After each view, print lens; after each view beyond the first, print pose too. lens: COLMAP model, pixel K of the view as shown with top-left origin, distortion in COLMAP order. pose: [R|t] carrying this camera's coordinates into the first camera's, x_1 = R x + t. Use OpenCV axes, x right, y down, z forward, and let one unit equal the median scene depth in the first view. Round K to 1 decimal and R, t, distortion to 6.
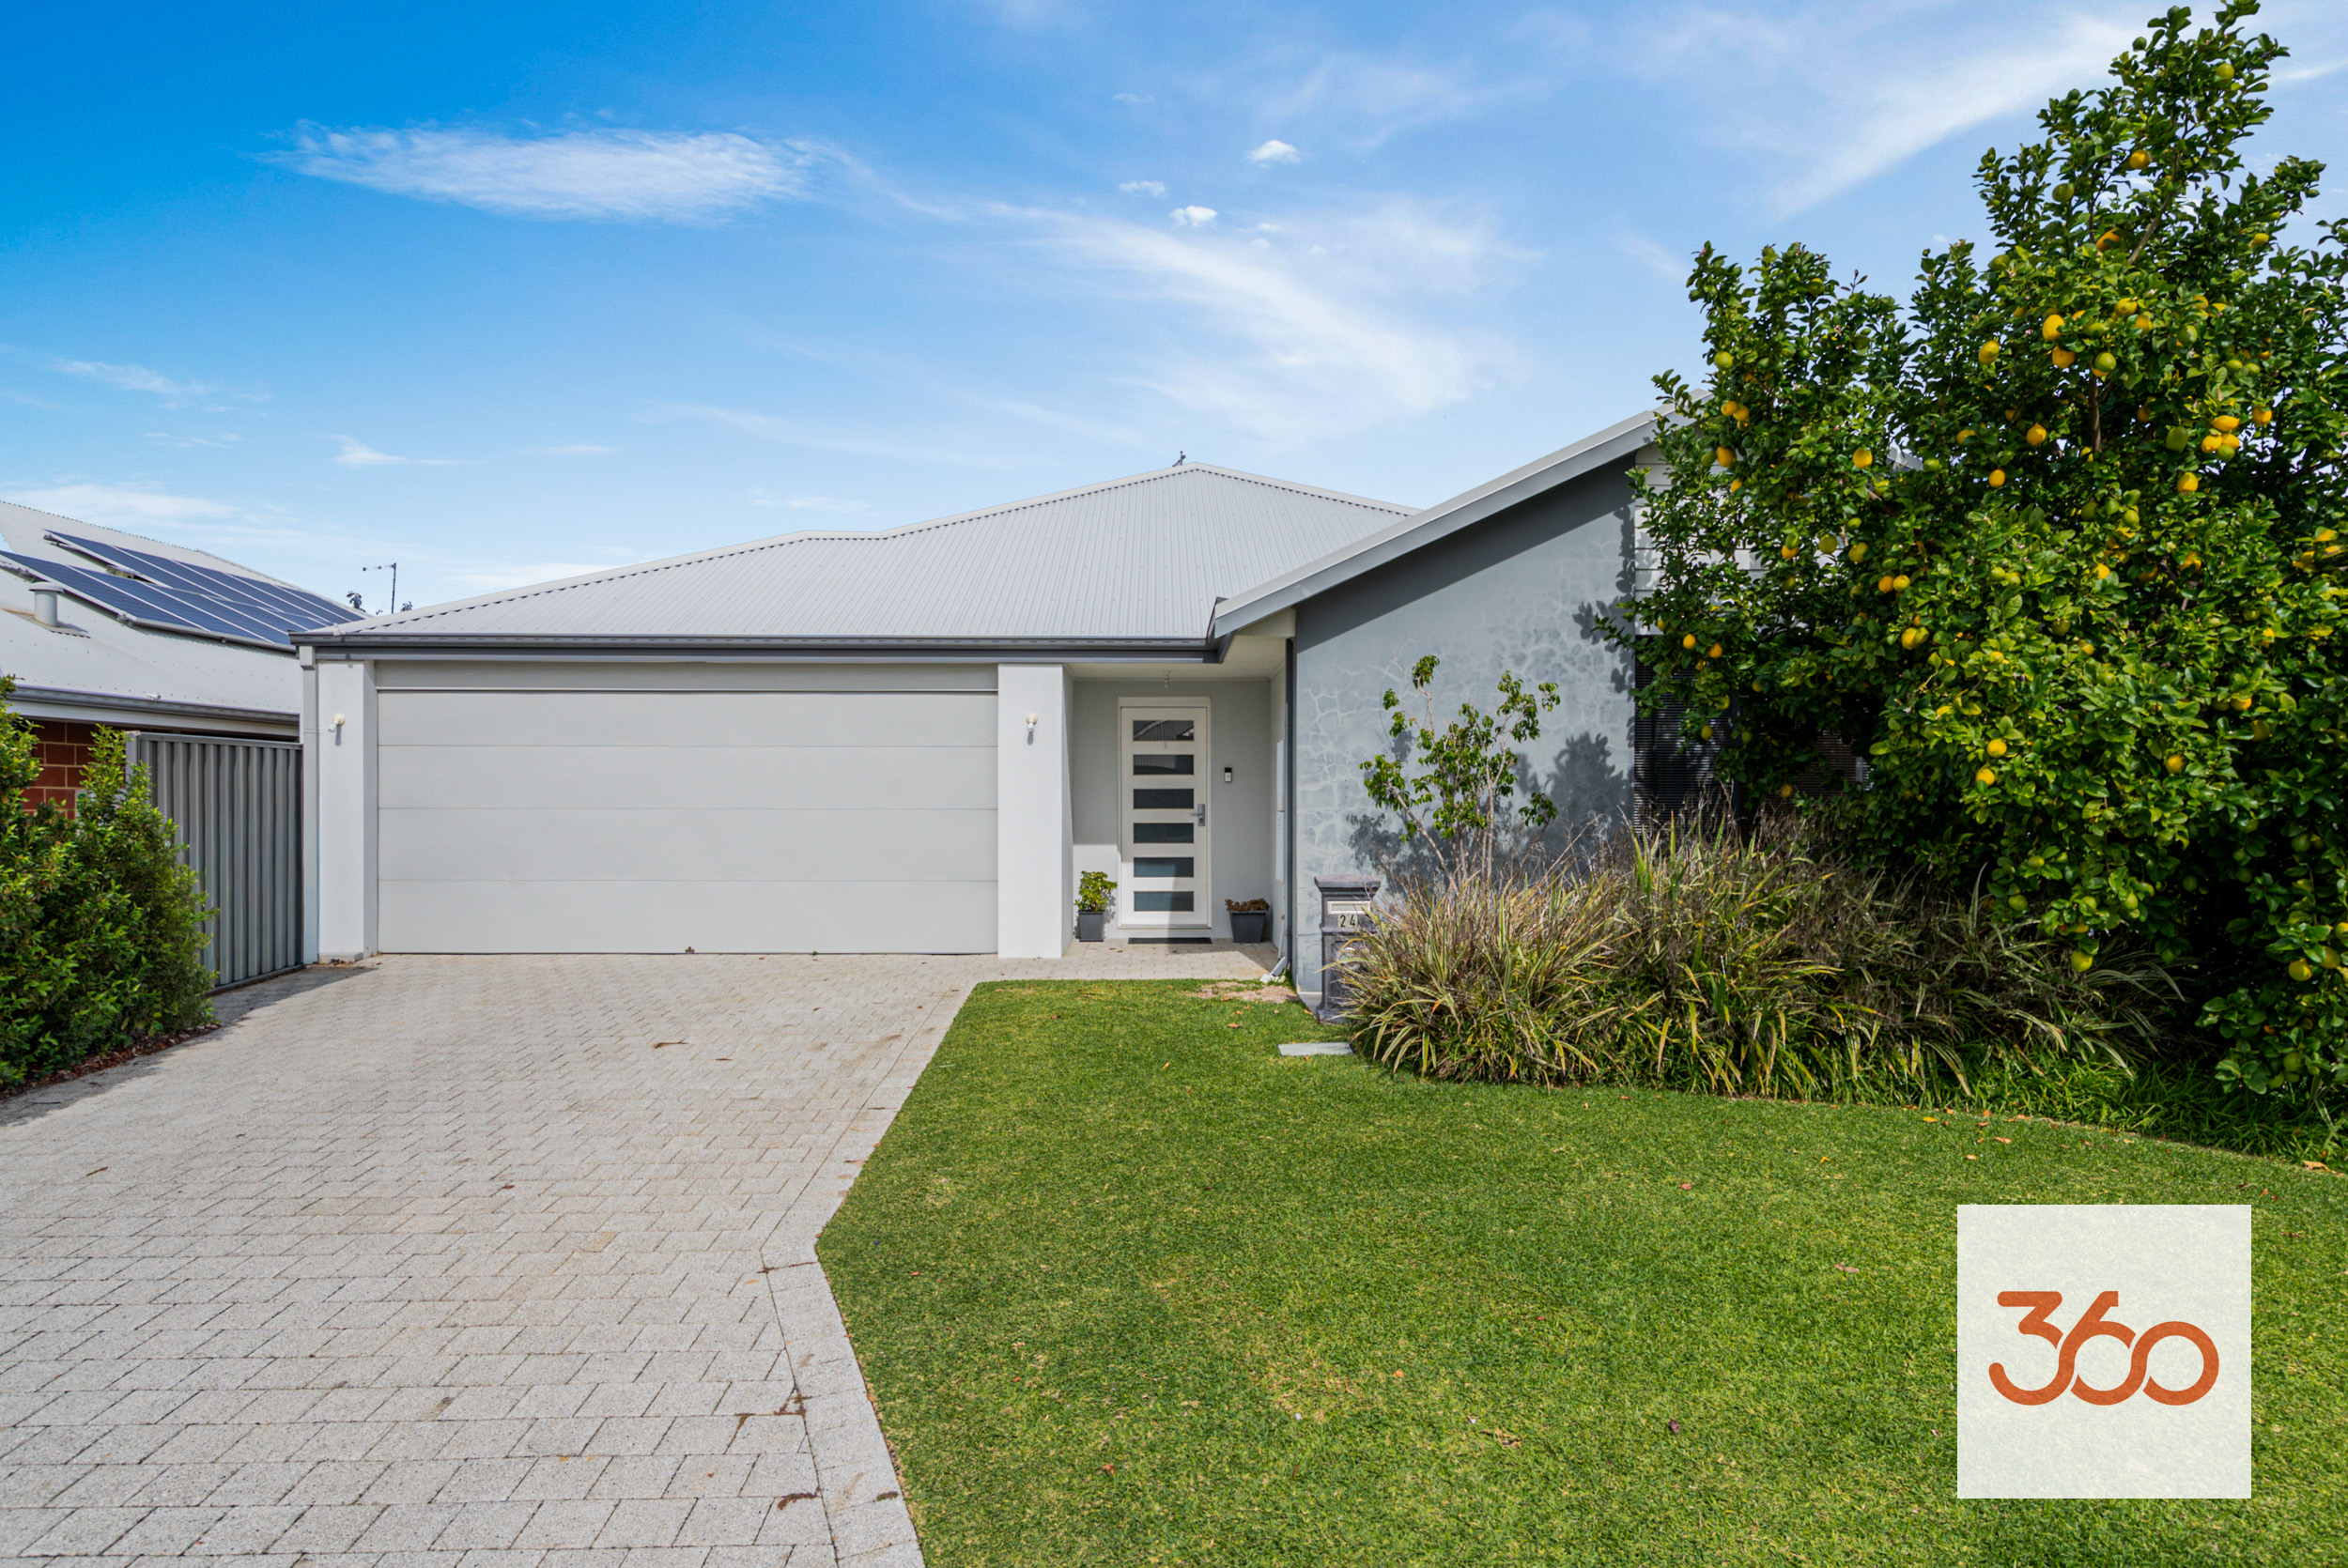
lens RADIAL K [[1378.4, 0, 1173.1], [0, 1378.4, 795.3], [0, 0, 1]] dist [0.002147, -0.006332]
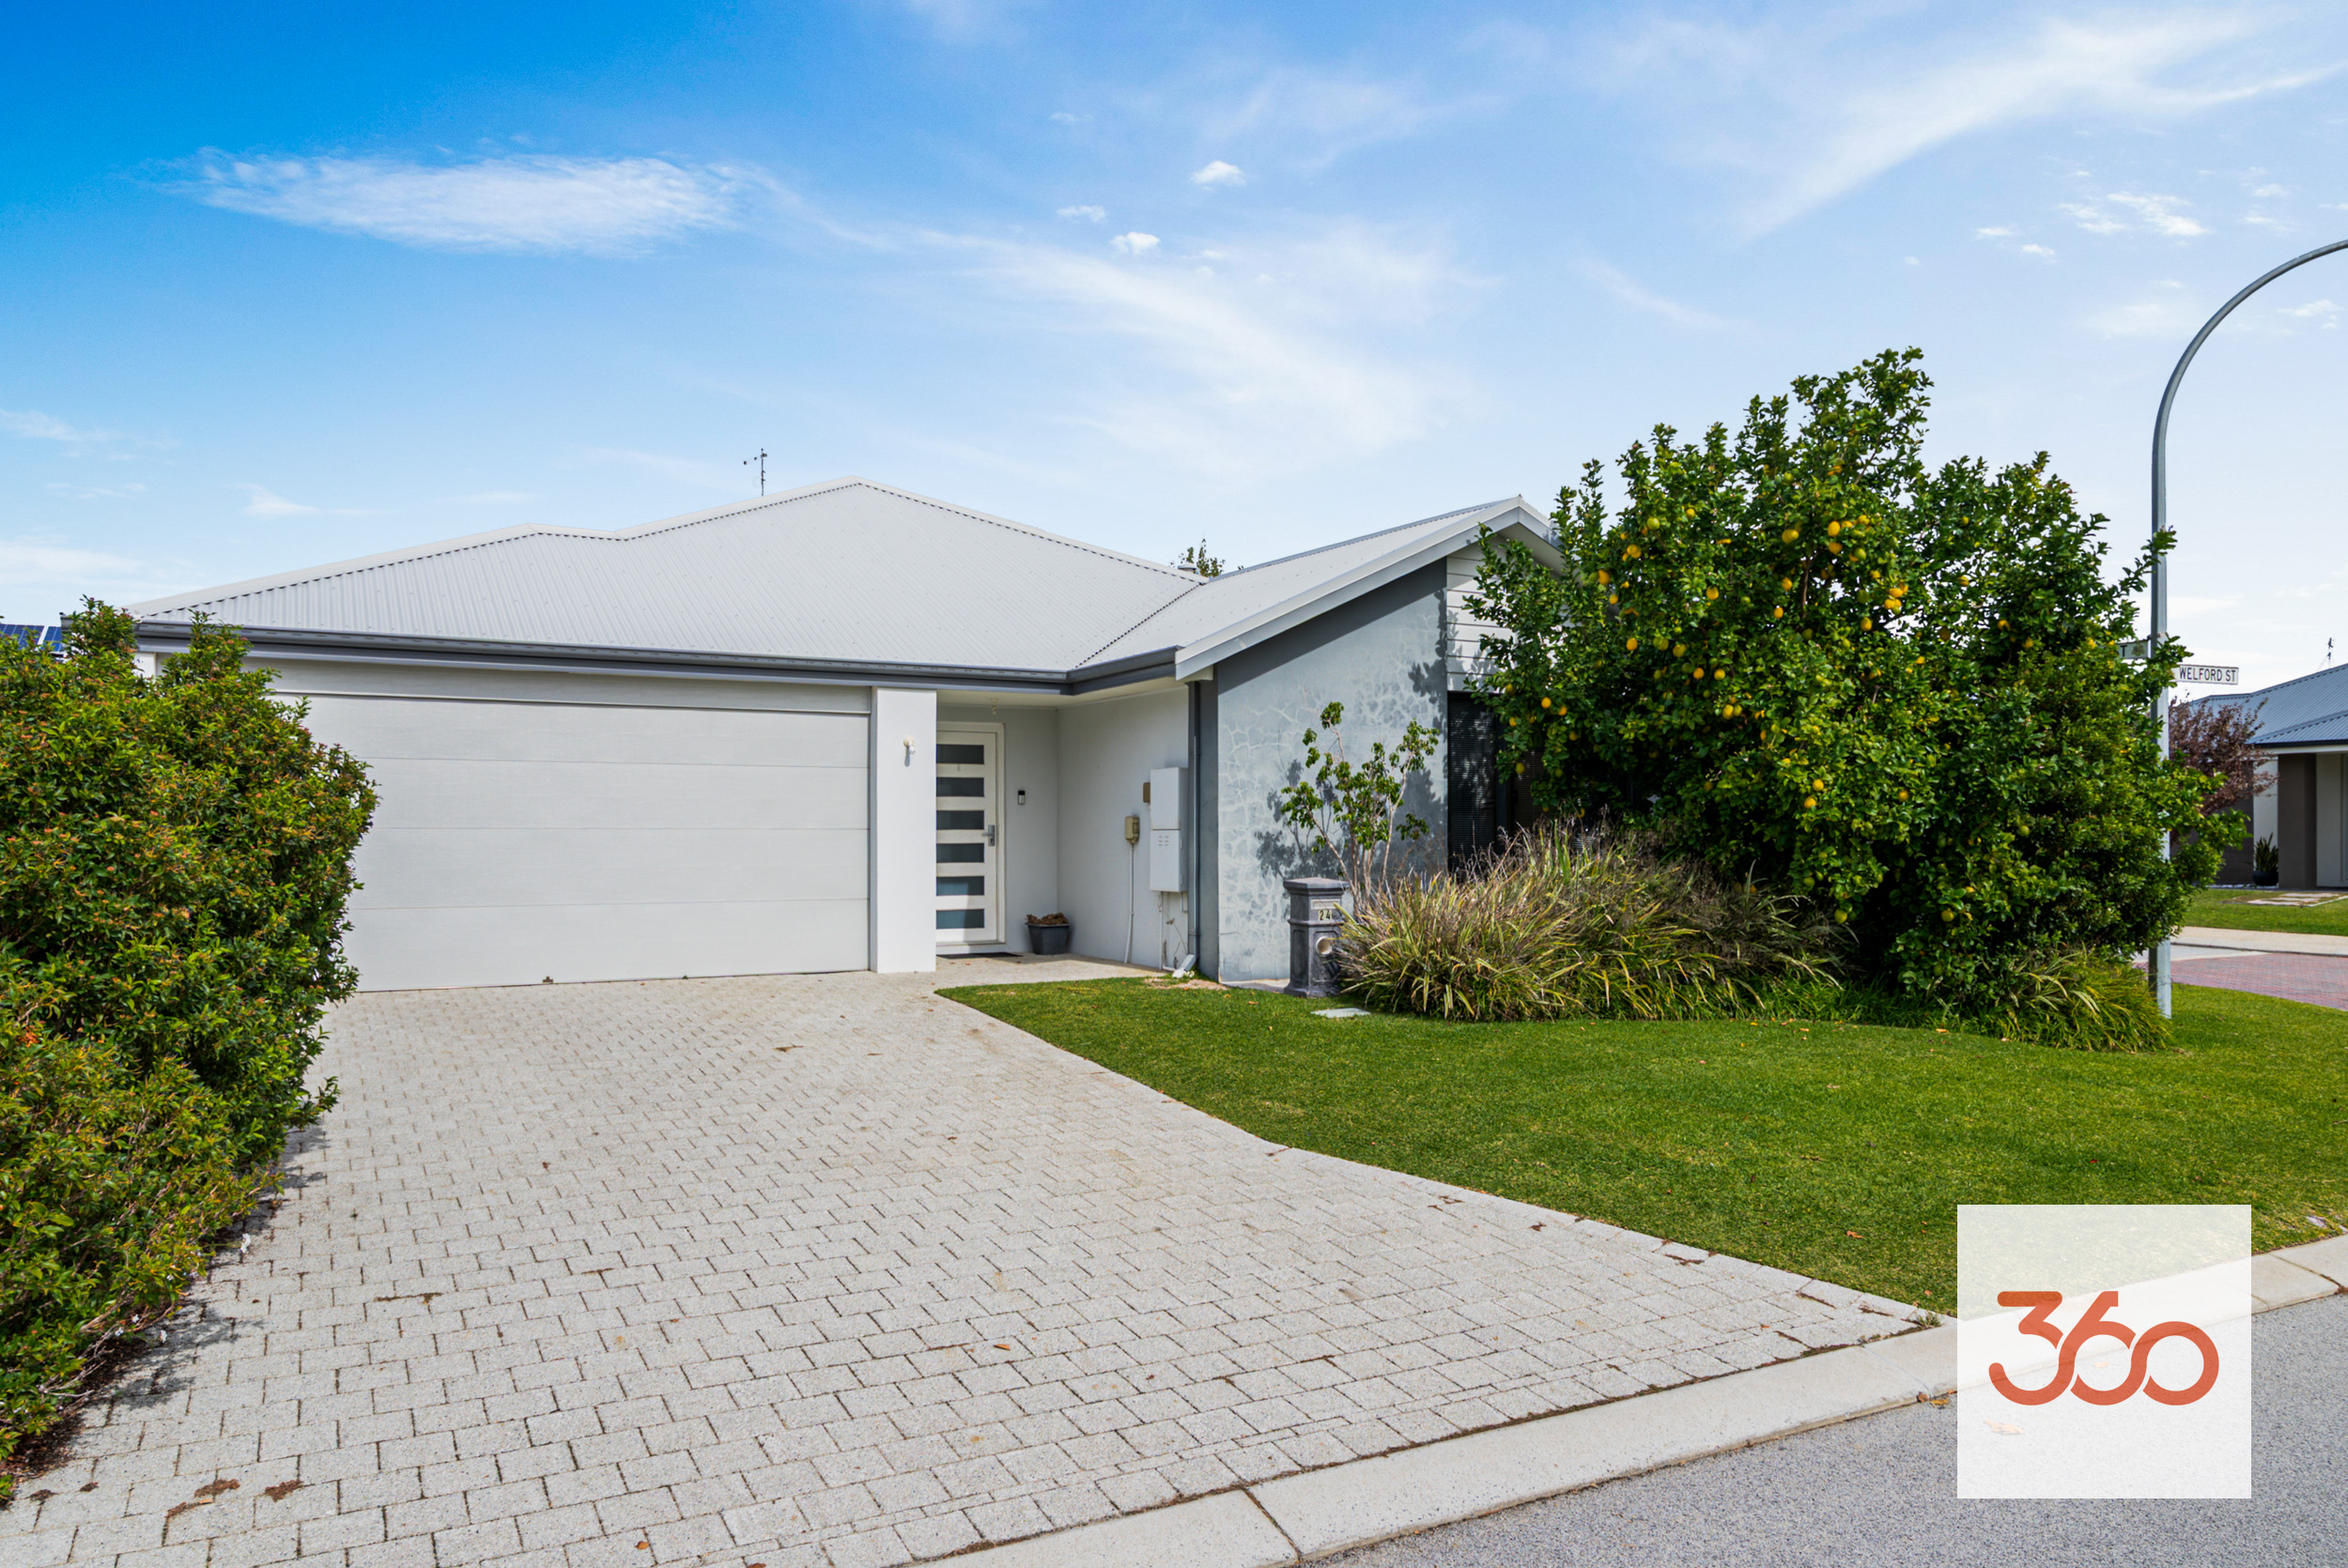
lens RADIAL K [[1571.9, 0, 1172.7], [0, 1571.9, 801.0], [0, 0, 1]] dist [-0.045396, 0.000806]
pose [[0.893519, 0.006451, 0.448980, -0.546913], [-0.000342, 0.999906, -0.013684, 0.005996], [-0.449026, 0.012074, 0.893437, -0.182154]]
